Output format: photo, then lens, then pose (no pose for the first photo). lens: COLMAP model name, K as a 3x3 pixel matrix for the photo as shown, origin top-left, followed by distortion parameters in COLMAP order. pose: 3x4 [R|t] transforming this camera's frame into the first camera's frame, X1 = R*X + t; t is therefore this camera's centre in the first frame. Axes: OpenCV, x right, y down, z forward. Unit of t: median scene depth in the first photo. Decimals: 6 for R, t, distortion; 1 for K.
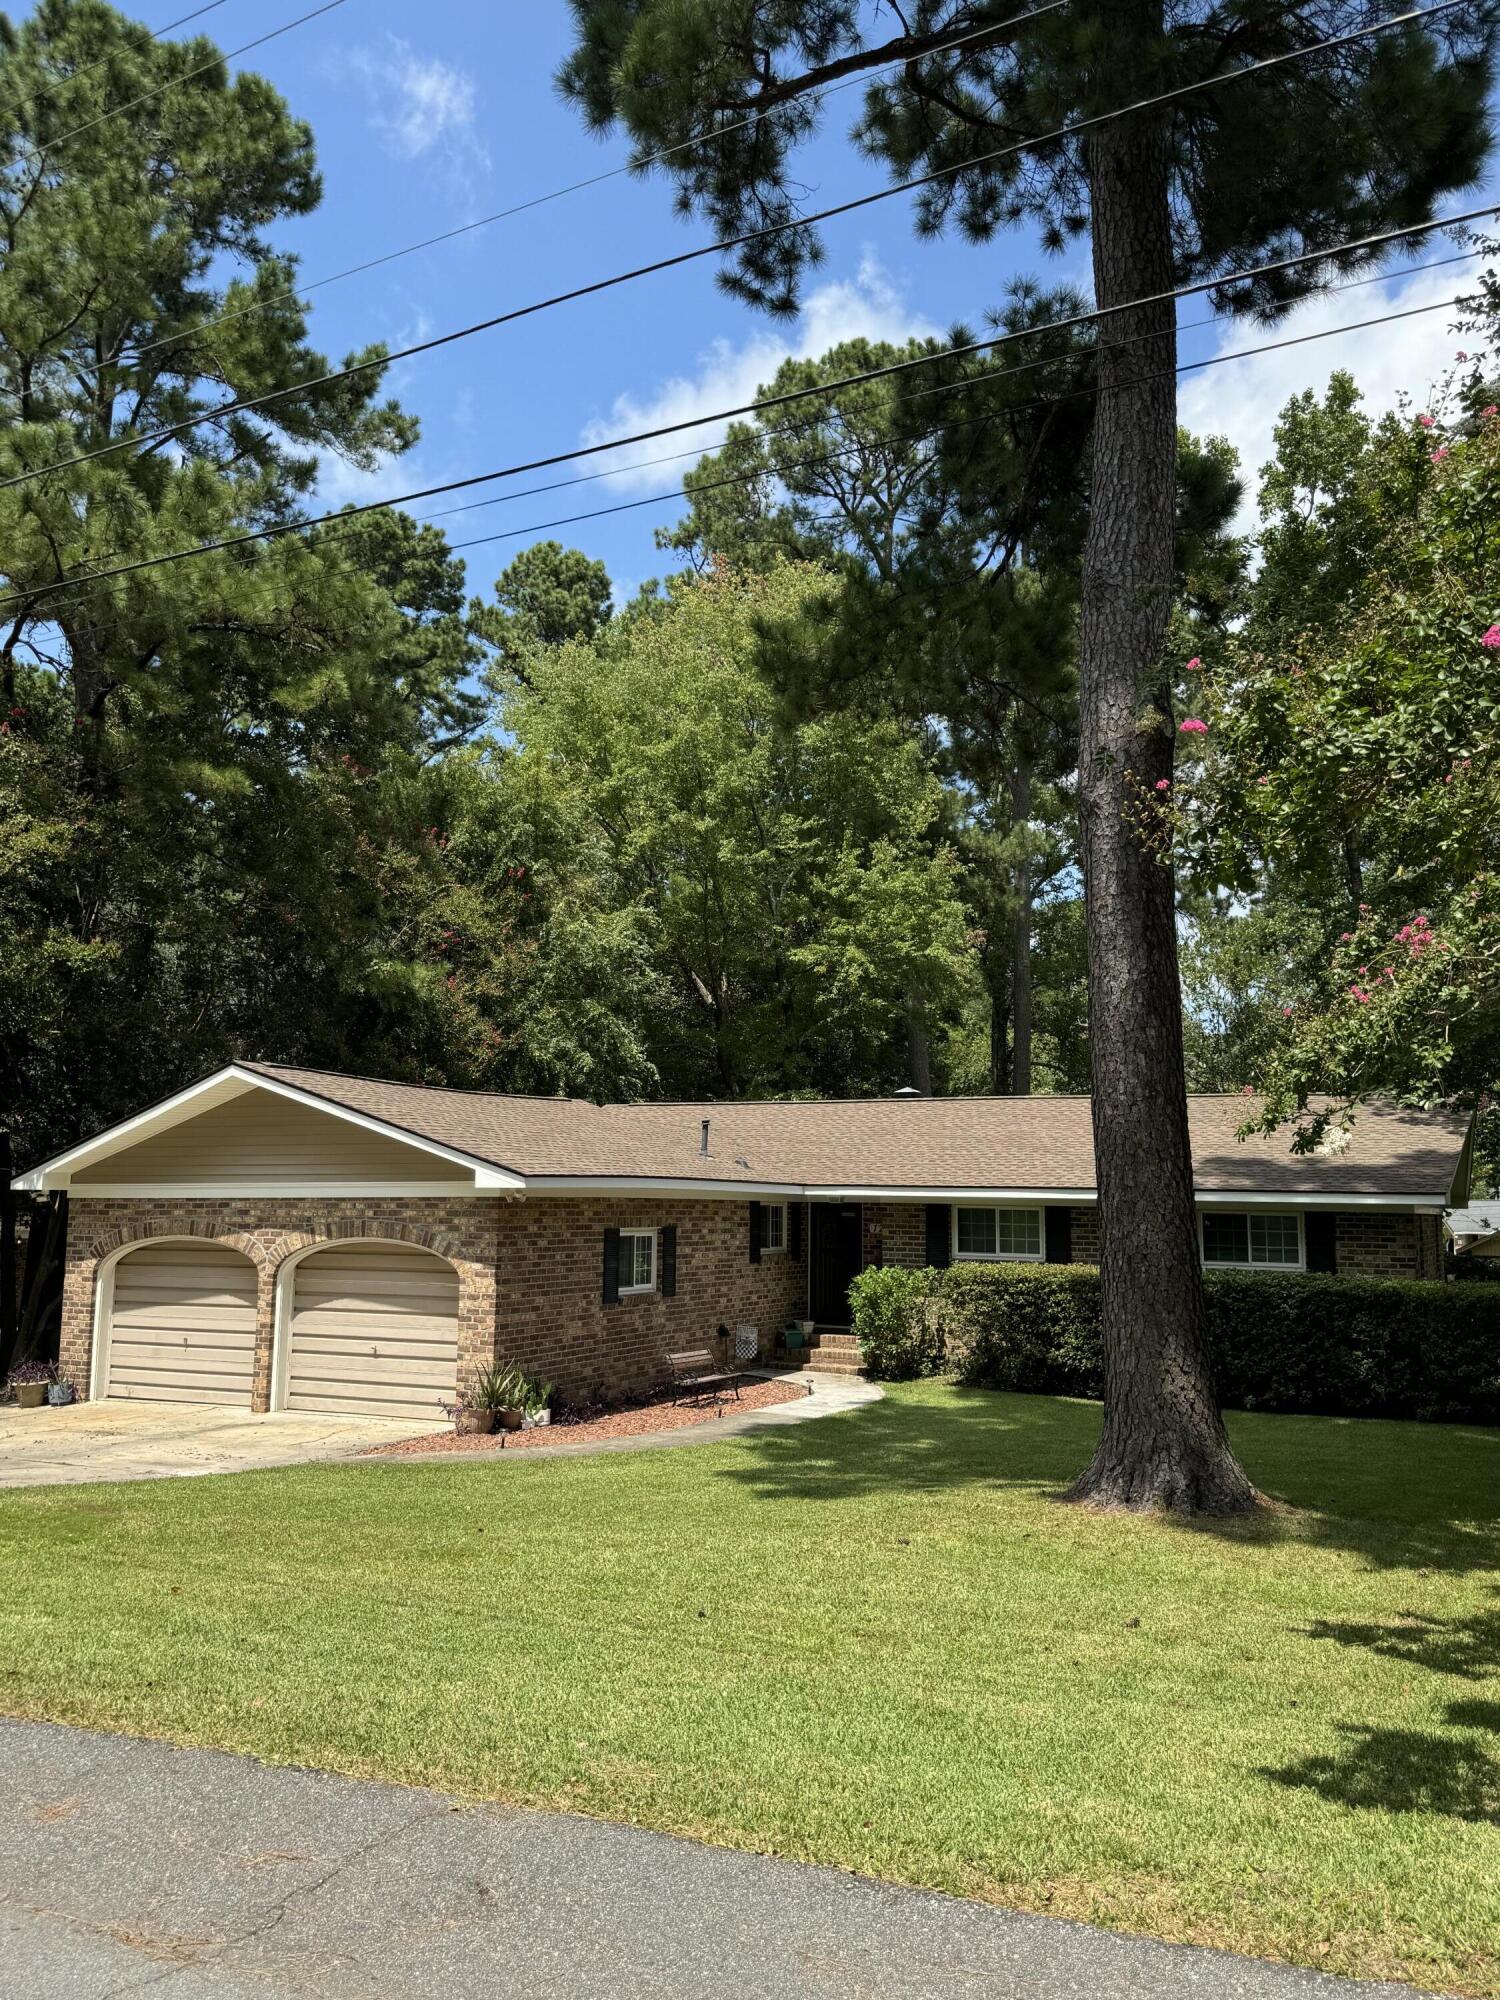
lens RADIAL K [[1618.9, 0, 748.0], [0, 1618.9, 1001.8], [0, 0, 1]] dist [0.041689, -0.000019]
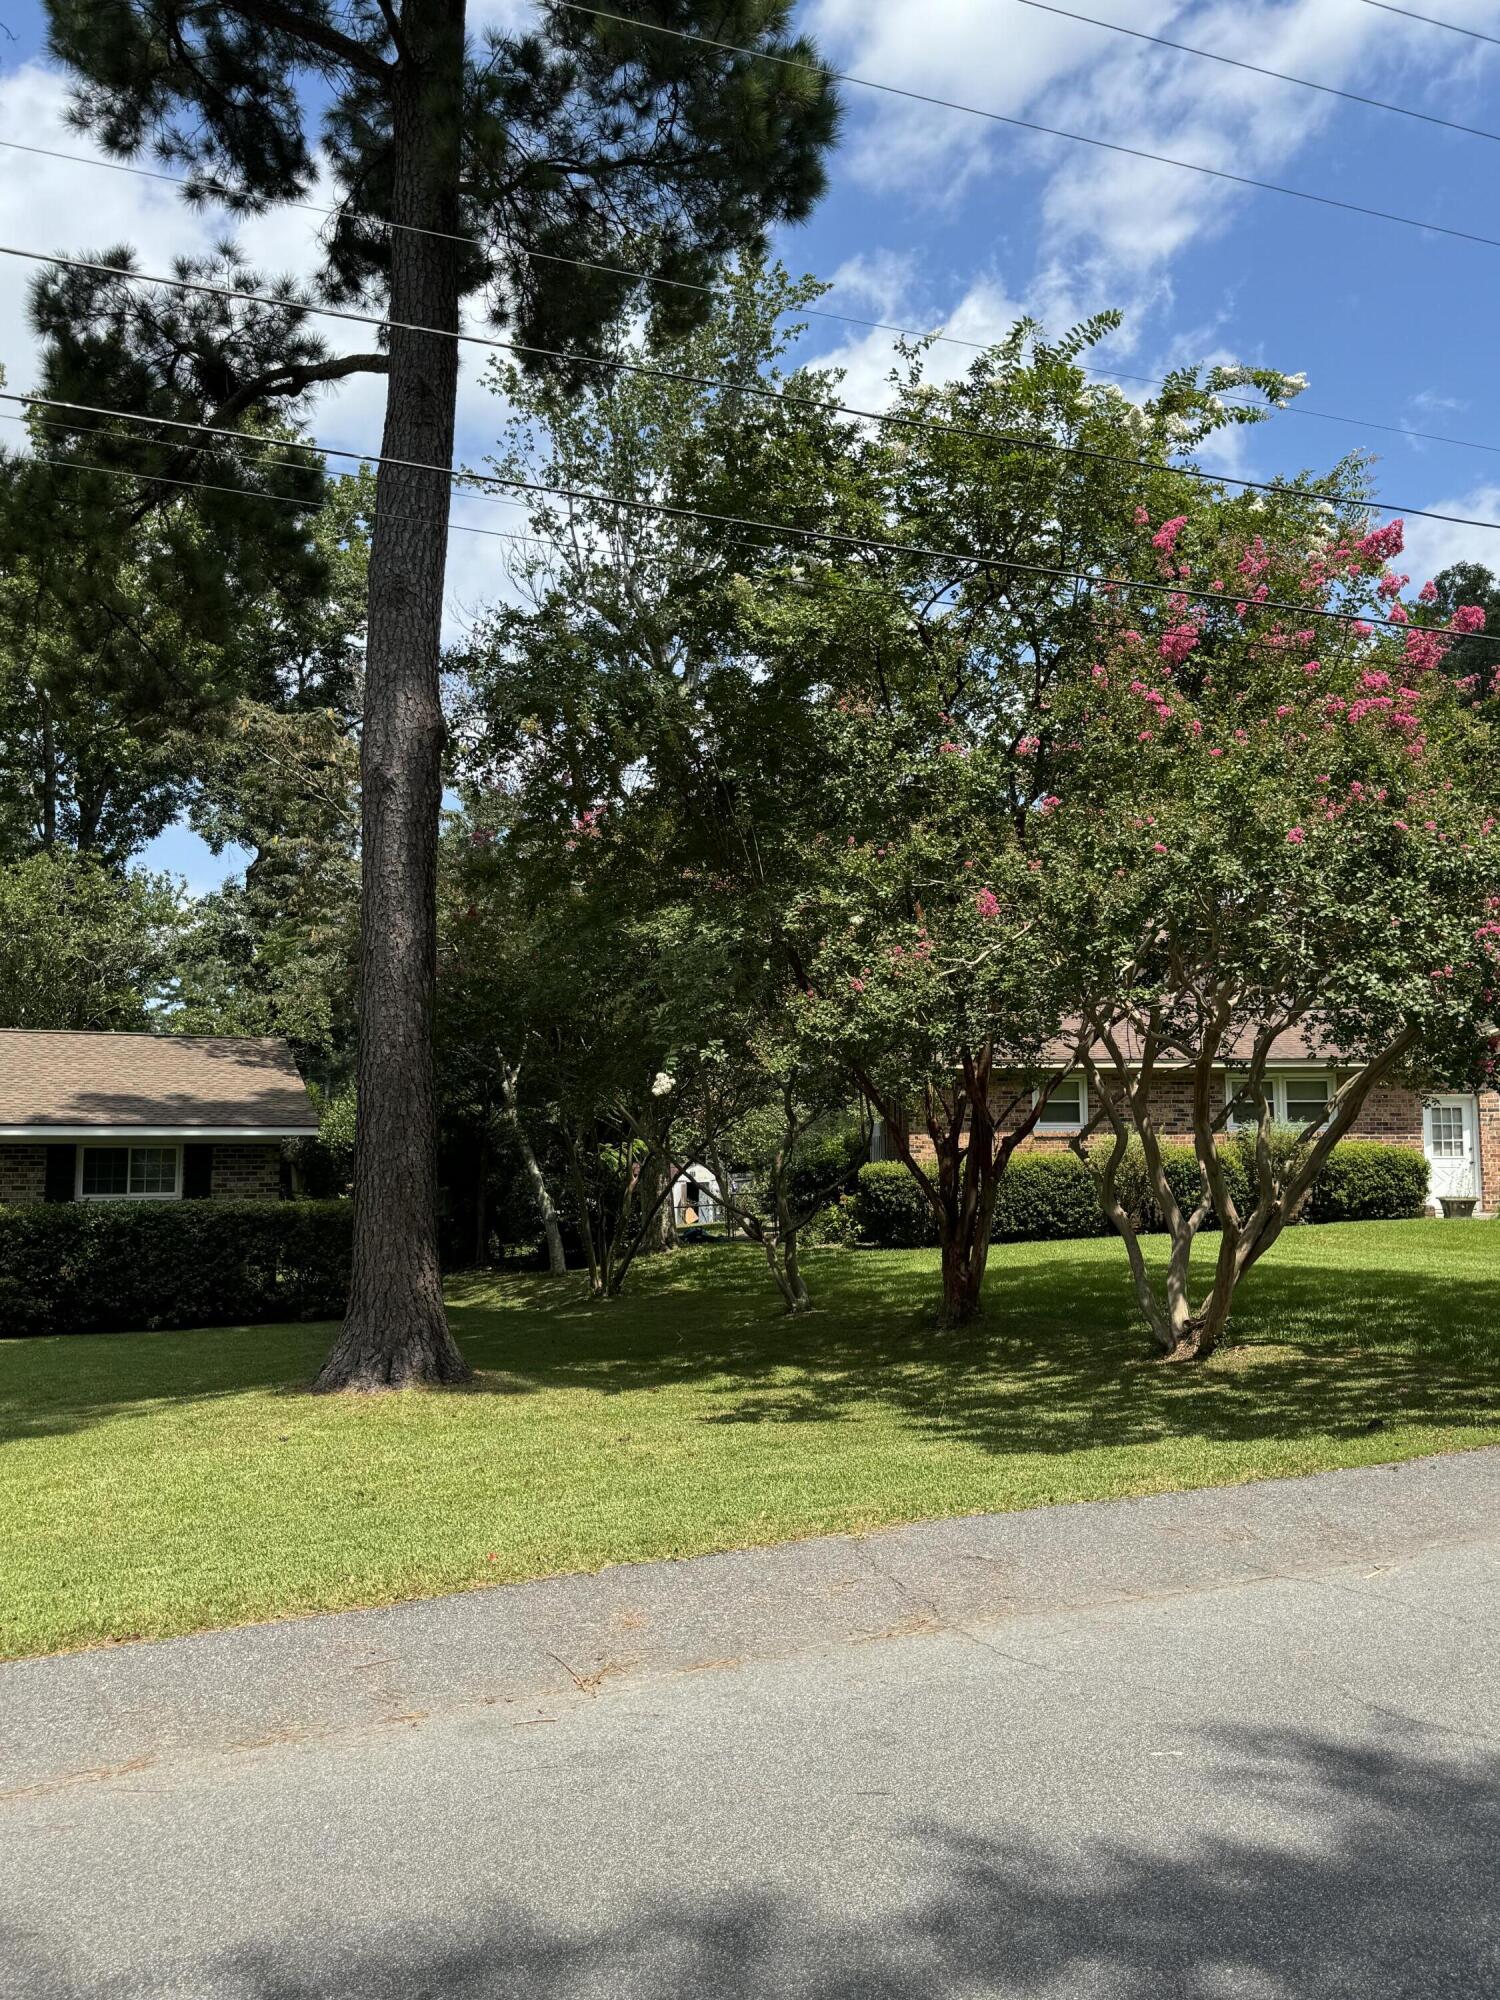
lens RADIAL K [[1618.9, 0, 745.9], [0, 1618.9, 998.0], [0, 0, 1]] dist [0.041689, -0.000019]
pose [[0.601828, 0.060882, 0.796302, -0.308182], [-0.086520, 0.996192, -0.010774, 0.011989], [-0.793926, -0.062412, 0.604803, 0.058666]]
